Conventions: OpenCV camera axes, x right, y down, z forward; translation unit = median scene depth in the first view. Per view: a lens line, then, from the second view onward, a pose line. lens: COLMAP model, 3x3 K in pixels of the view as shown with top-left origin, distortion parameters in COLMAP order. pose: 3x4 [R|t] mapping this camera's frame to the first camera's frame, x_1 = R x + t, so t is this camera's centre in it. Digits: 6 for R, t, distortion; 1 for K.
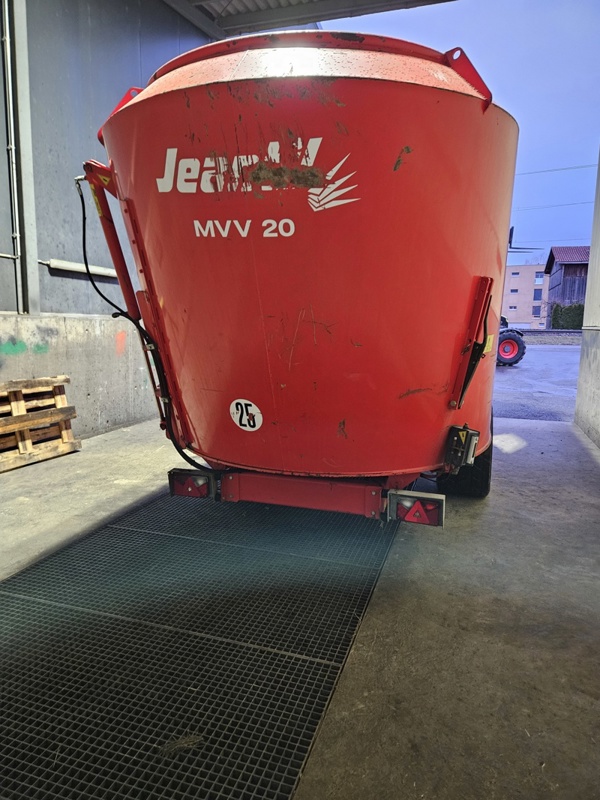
lens RADIAL K [[530.6, 0, 302.7], [0, 530.6, 395.8], [0, 0, 1]] dist [0.056689, -0.037971]
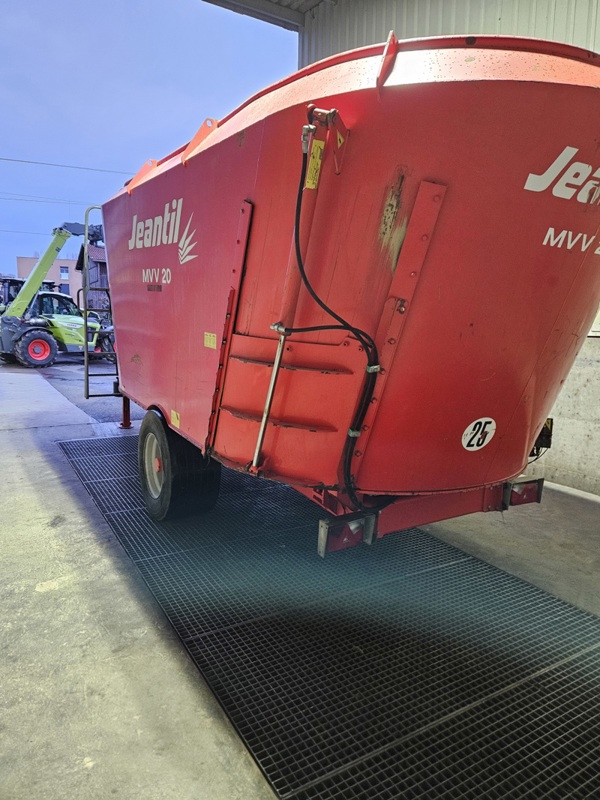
lens RADIAL K [[530.6, 0, 302.7], [0, 530.6, 395.8], [0, 0, 1]] dist [0.056689, -0.037971]
pose [[0.661767, -0.104923, 0.742331, -0.740437], [0.098027, 0.993768, 0.053073, -0.082118], [-0.743273, 0.037647, 0.667928, 0.440584]]
